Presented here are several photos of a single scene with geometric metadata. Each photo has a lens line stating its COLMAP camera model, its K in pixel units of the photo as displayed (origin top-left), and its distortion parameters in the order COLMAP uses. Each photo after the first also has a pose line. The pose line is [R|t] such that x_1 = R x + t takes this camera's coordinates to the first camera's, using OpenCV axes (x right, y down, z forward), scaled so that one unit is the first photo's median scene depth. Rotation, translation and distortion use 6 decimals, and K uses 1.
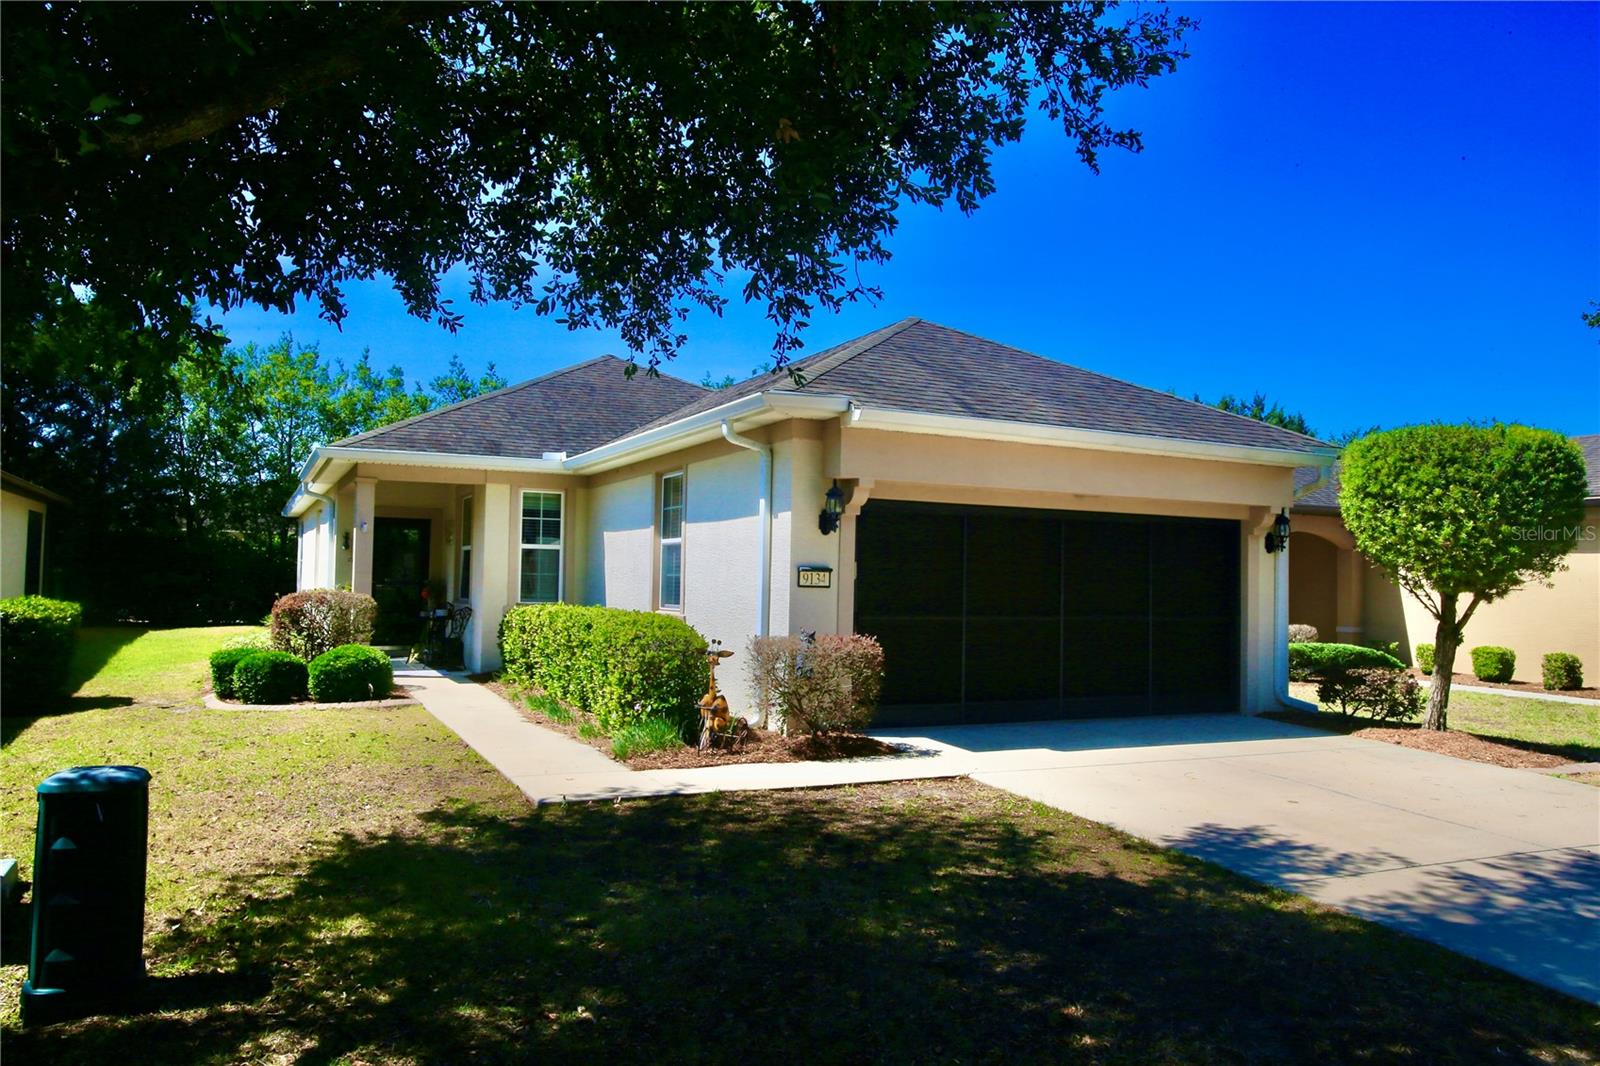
lens RADIAL K [[1164.8, 0, 790.6], [0, 1164.8, 529.1], [0, 0, 1]] dist [-0.060988, 0.066312]
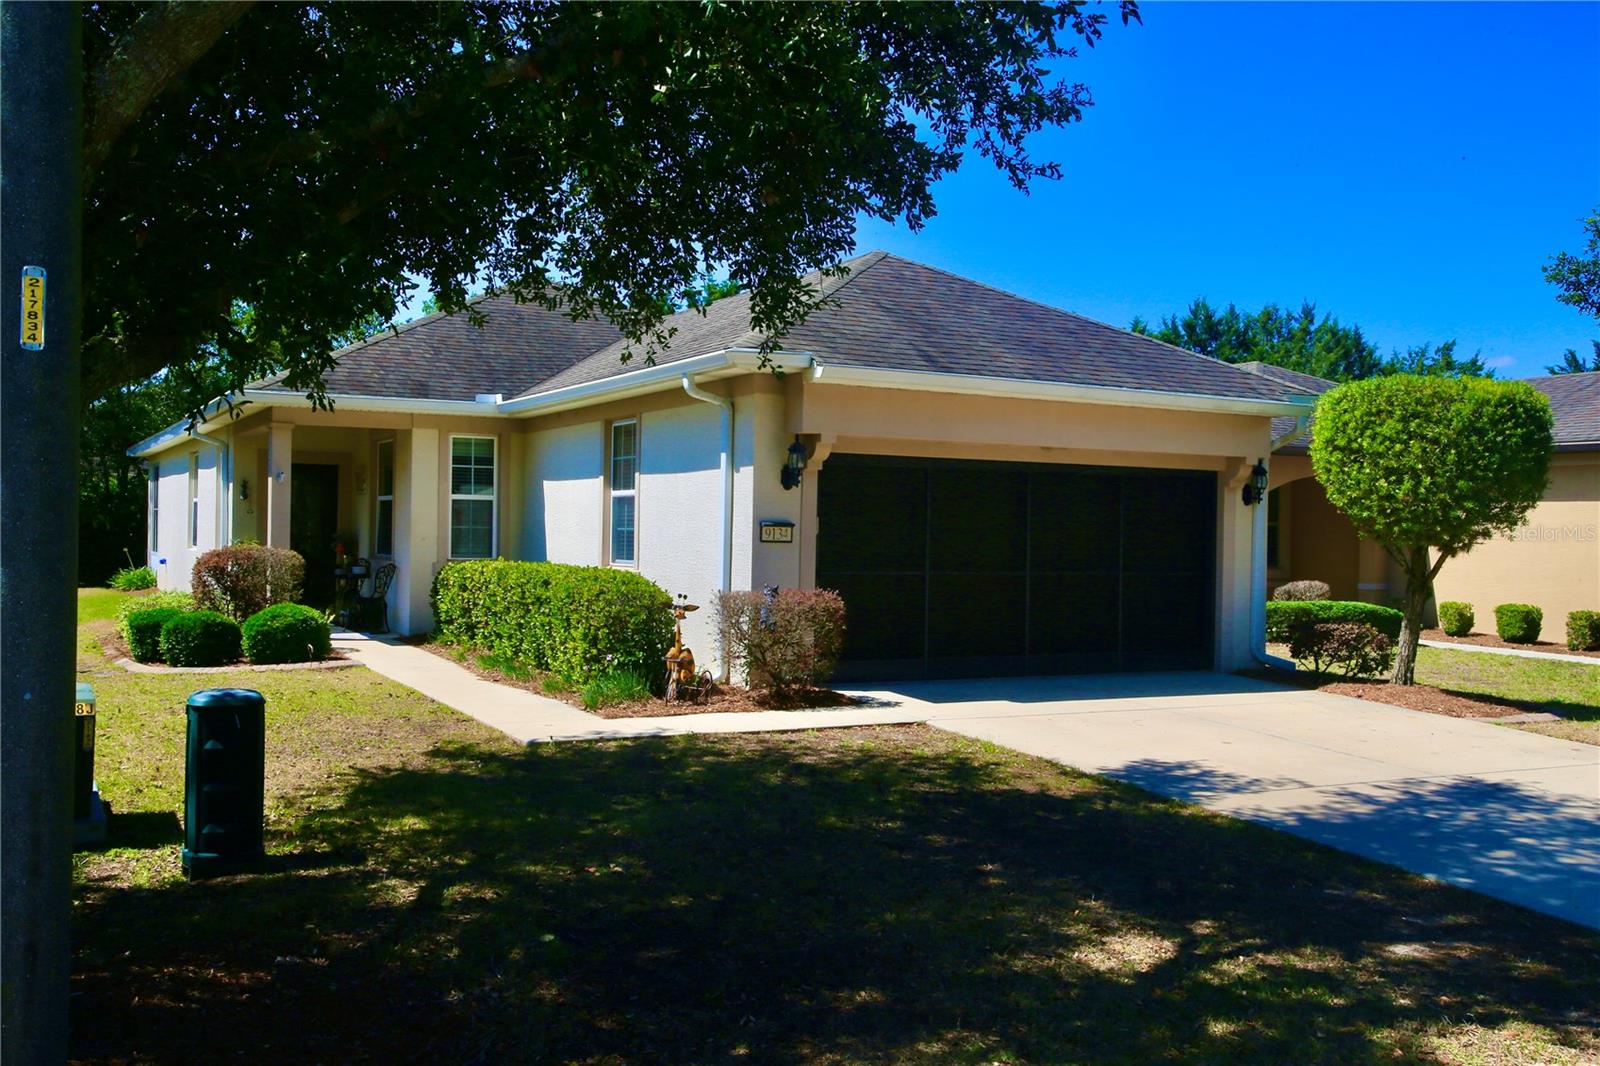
lens RADIAL K [[1518.7, 0, 786.0], [0, 1518.7, 520.6], [0, 0, 1]] dist [-0.005371, 0.000000]
pose [[0.999307, -0.001834, 0.037173, -0.018244], [0.000392, 0.999248, 0.038783, -0.017215], [-0.037216, -0.038742, 0.998556, -0.272352]]
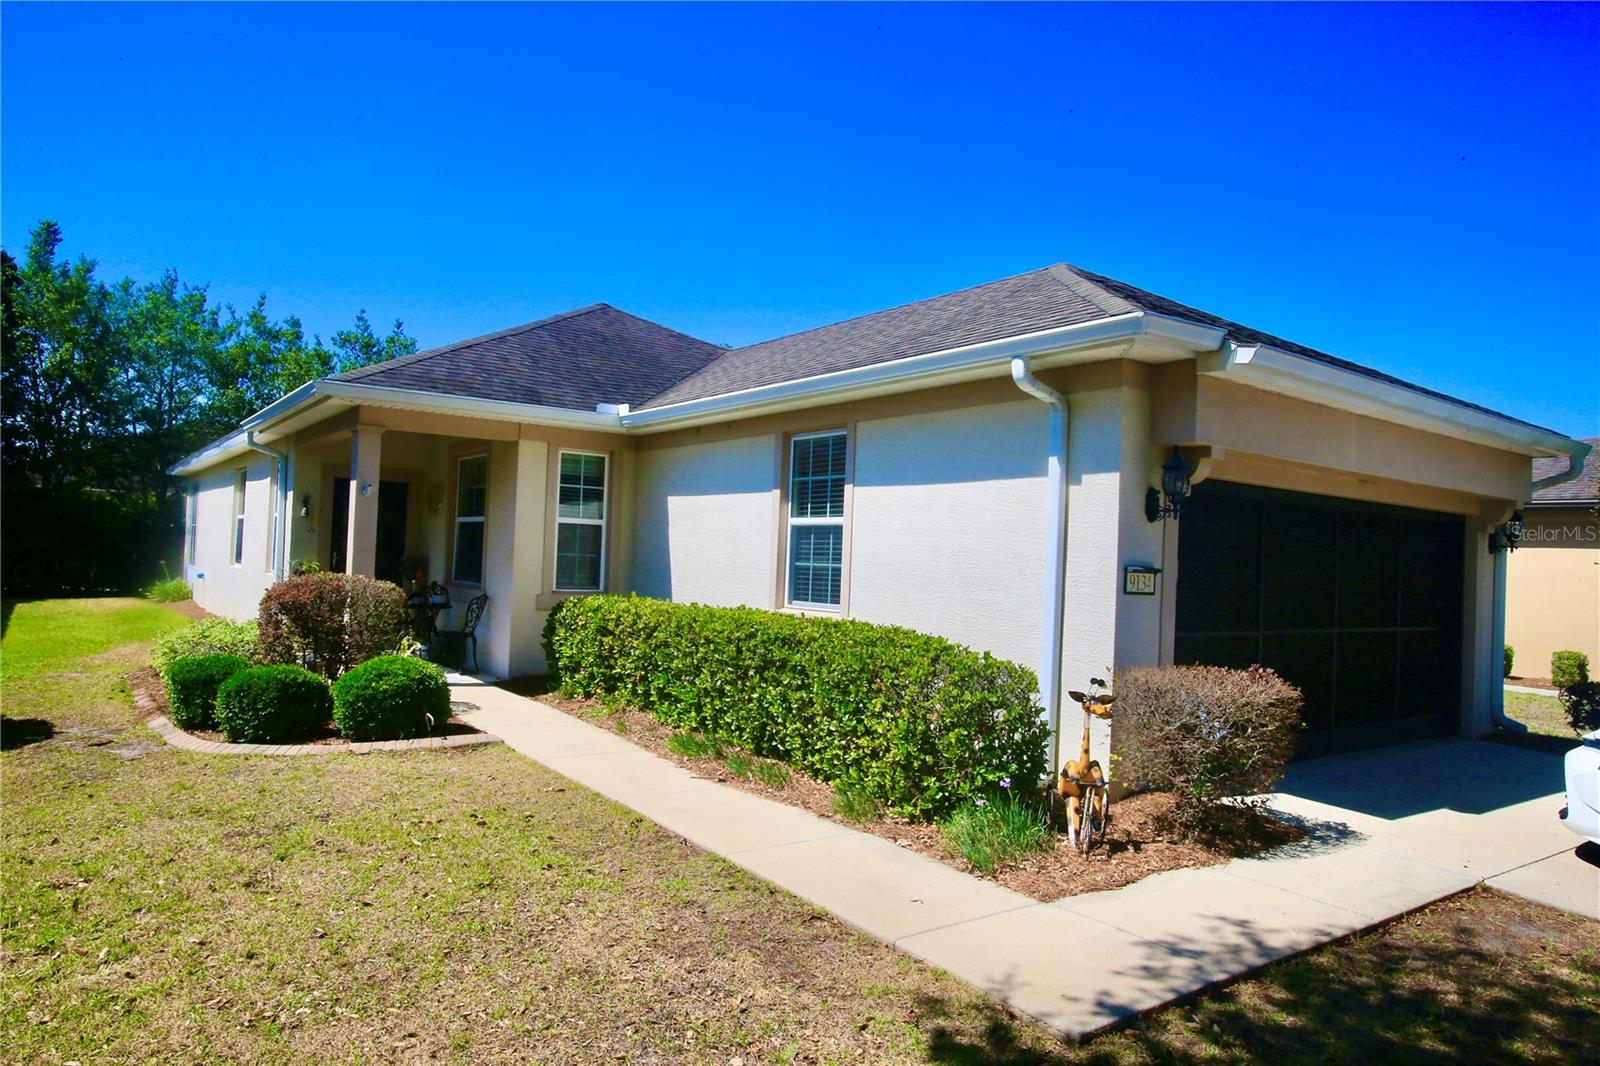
lens RADIAL K [[1028.5, 0, 789.2], [0, 1028.5, 529.1], [0, 0, 1]] dist [-0.051889, 0.026040]
pose [[0.982913, 0.026218, 0.182193, -0.275997], [-0.030169, 0.999365, 0.018949, 0.003714], [-0.181580, -0.024122, 0.983080, 0.367575]]
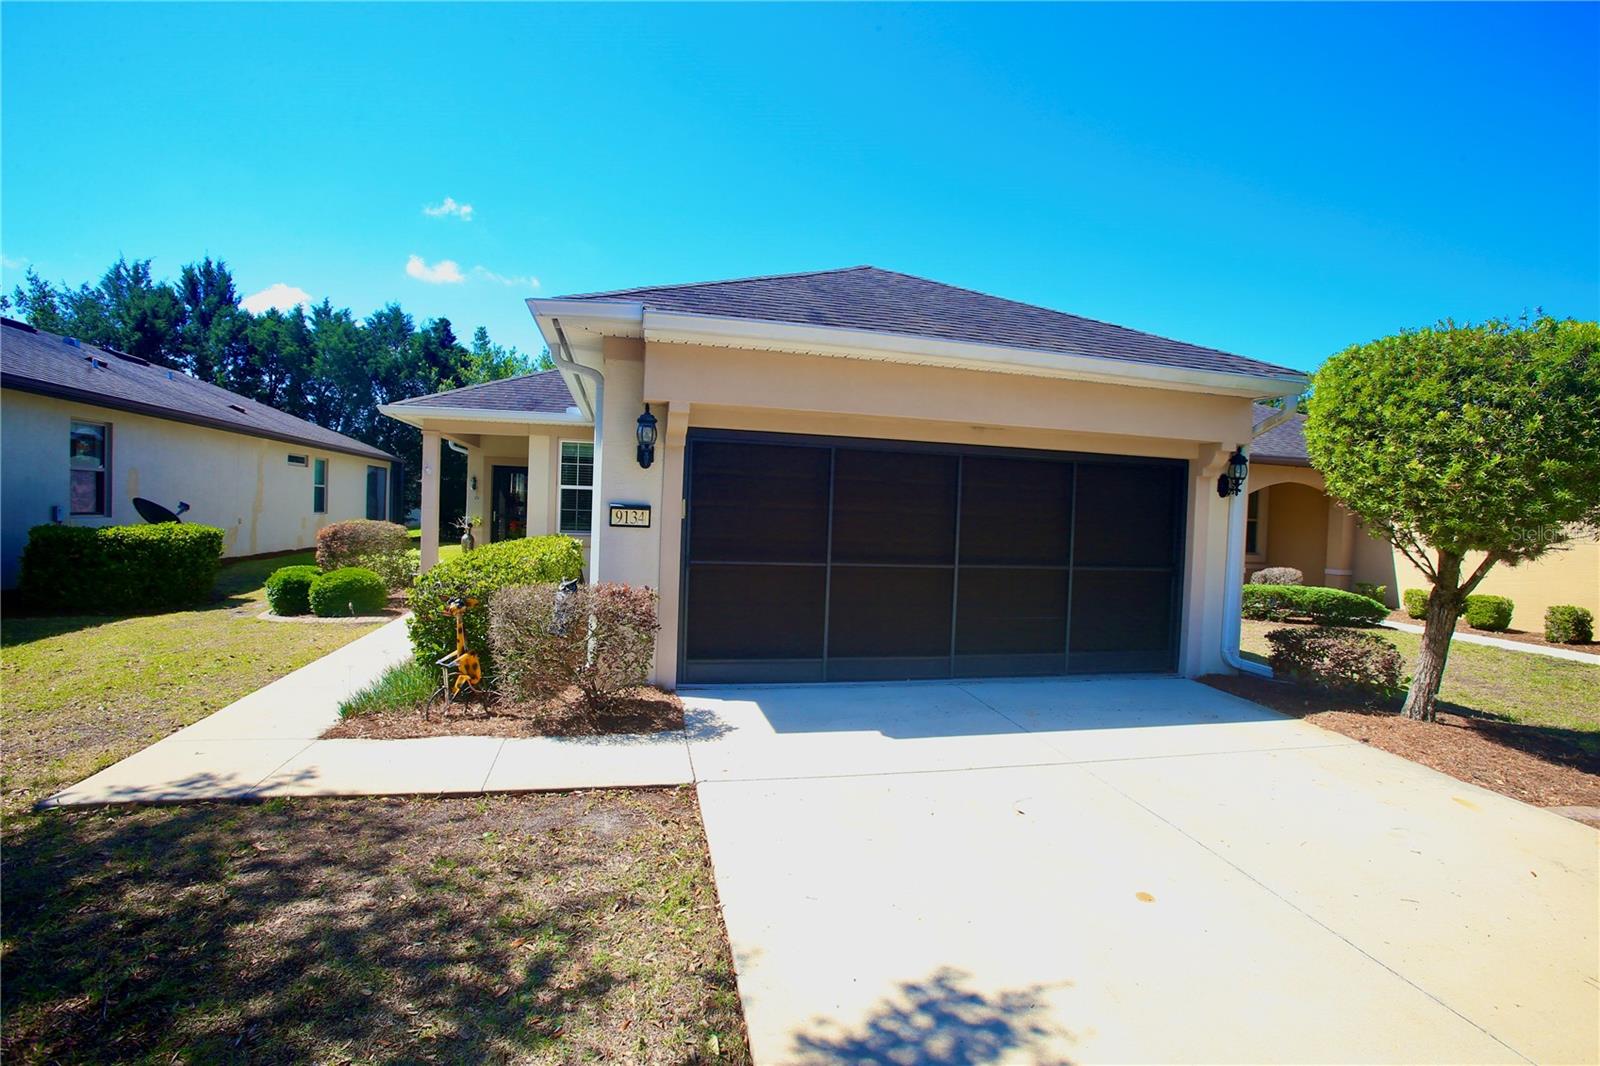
lens RADIAL K [[729.5, 0, 807.4], [0, 729.5, 529.1], [0, 0, 1]] dist [-0.067809, 0.024188]
pose [[0.977760, 0.018788, -0.208883, 0.237591], [-0.005935, 0.998059, 0.061990, 0.014061], [0.209642, -0.059371, 0.975974, 0.433223]]
